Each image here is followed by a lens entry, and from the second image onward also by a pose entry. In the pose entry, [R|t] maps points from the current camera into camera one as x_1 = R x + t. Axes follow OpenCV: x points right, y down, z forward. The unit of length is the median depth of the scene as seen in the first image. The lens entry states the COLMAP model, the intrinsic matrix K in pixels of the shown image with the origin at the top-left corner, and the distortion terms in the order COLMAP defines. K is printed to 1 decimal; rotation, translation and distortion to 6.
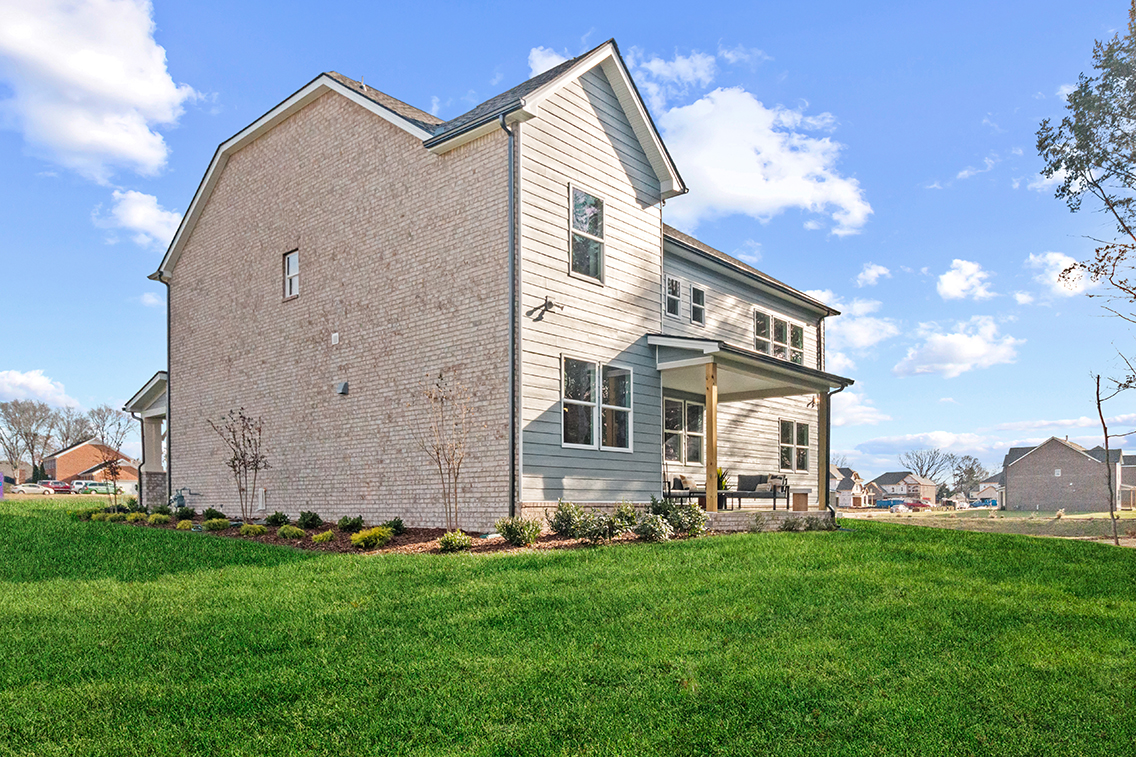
lens RADIAL K [[733.8, 0, 561.2], [0, 733.8, 377.4], [0, 0, 1]] dist [-0.003642, 0.000290]
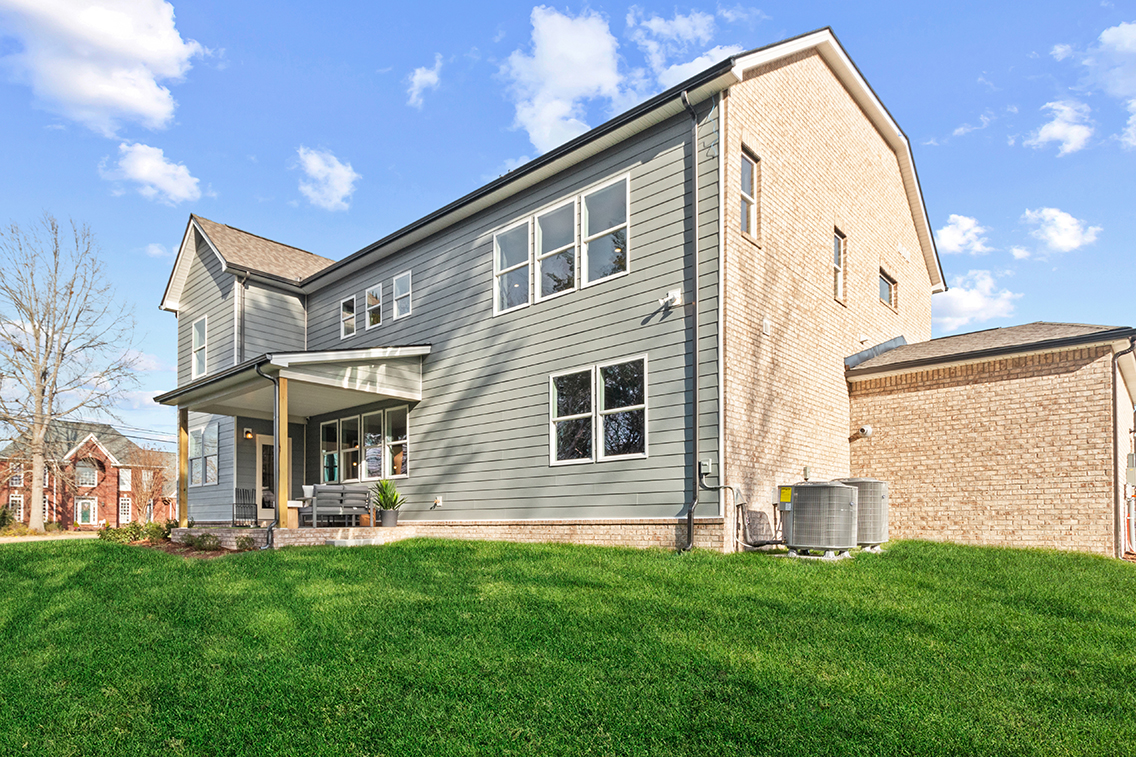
lens RADIAL K [[685.2, 0, 575.0], [0, 685.2, 380.5], [0, 0, 1]] dist [-0.002496, -0.000683]
pose [[0.999997, 0.001894, -0.001462, 0.019272], [-0.001922, 0.999801, -0.019857, 0.088293], [0.001424, 0.019859, 0.999802, 0.059839]]
